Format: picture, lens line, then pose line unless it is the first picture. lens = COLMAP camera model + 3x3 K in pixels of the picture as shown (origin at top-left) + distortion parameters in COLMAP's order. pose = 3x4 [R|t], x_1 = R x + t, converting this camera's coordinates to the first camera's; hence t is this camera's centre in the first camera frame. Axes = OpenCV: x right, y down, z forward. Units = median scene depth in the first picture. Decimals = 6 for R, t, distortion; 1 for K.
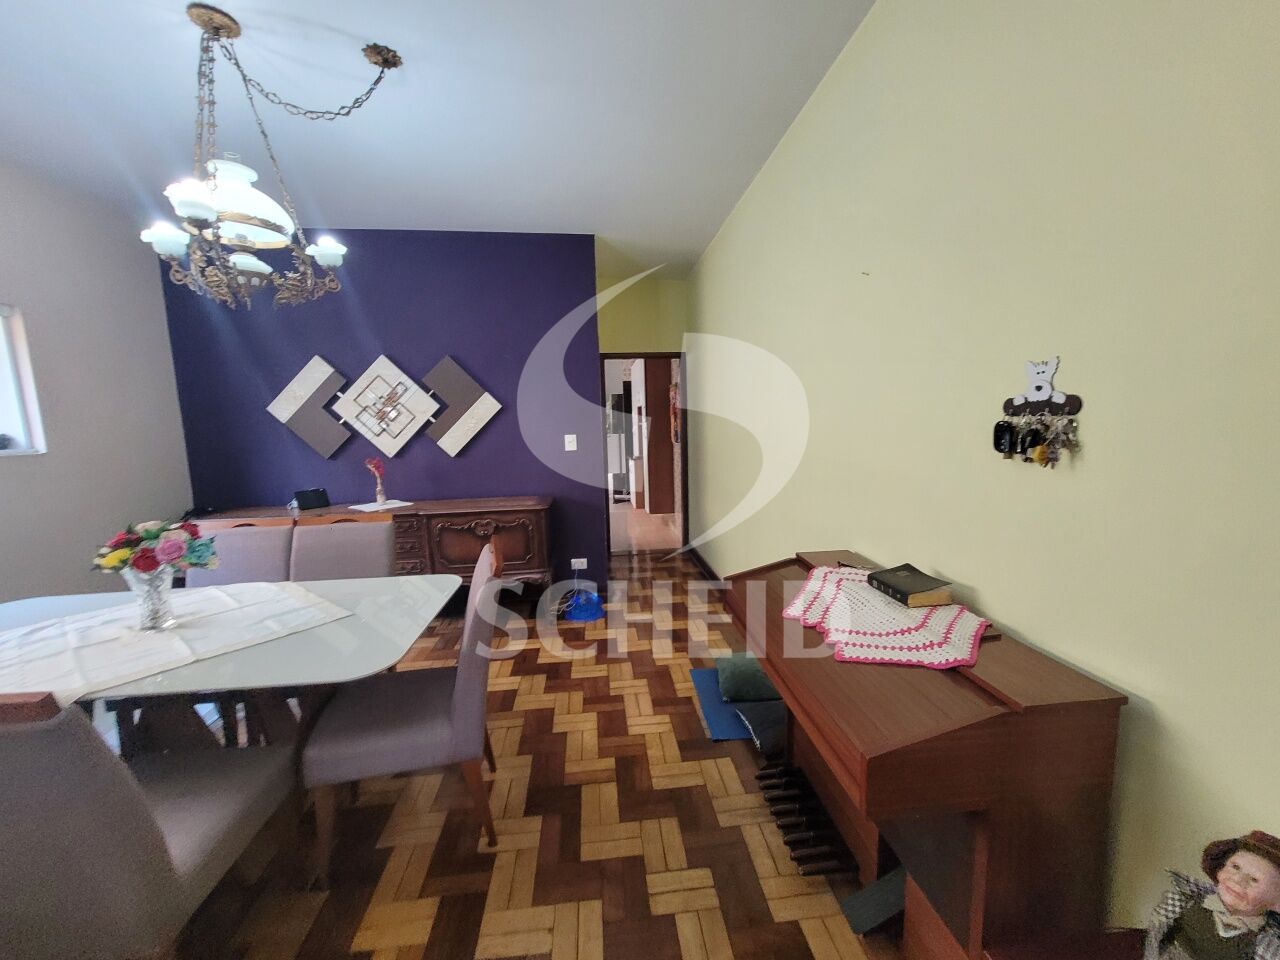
lens RADIAL K [[500.5, 0, 644.2], [0, 500.5, 486.7], [0, 0, 1]] dist [0.008445, -0.002790]
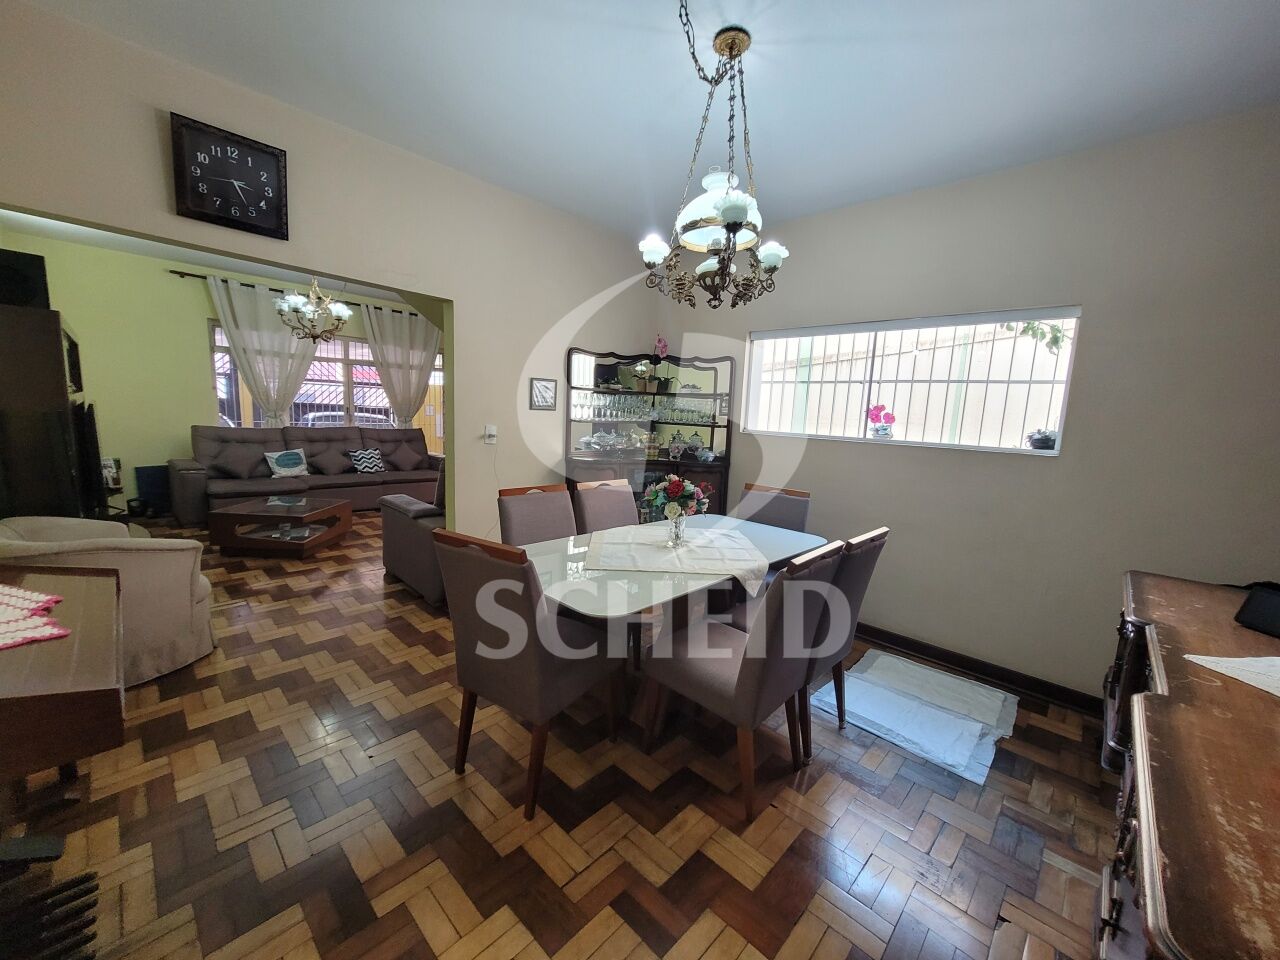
lens RADIAL K [[500.5, 0, 644.2], [0, 500.5, 486.7], [0, 0, 1]] dist [0.008445, -0.002790]
pose [[-0.764060, 0.082091, -0.639901, 0.051681], [-0.119080, 0.956884, 0.264940, -0.224938], [0.634060, 0.278629, -0.721341, 1.587368]]
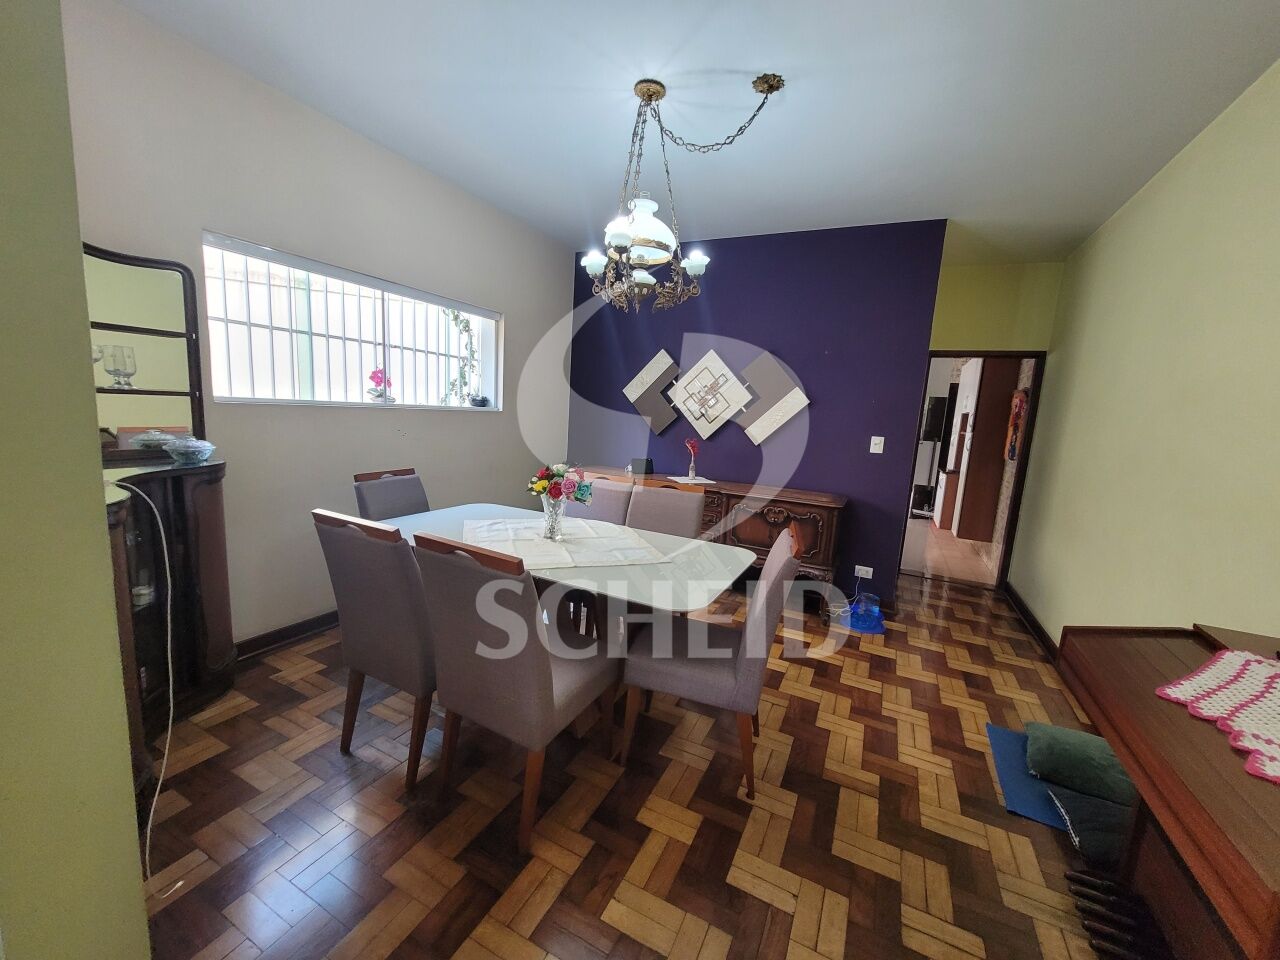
lens RADIAL K [[500.5, 0, 644.2], [0, 500.5, 486.7], [0, 0, 1]] dist [0.008445, -0.002790]
pose [[0.842576, 0.159145, -0.514527, -0.033031], [-0.154609, 0.986608, 0.051978, 0.017136], [0.515908, 0.035754, 0.855898, -0.071578]]
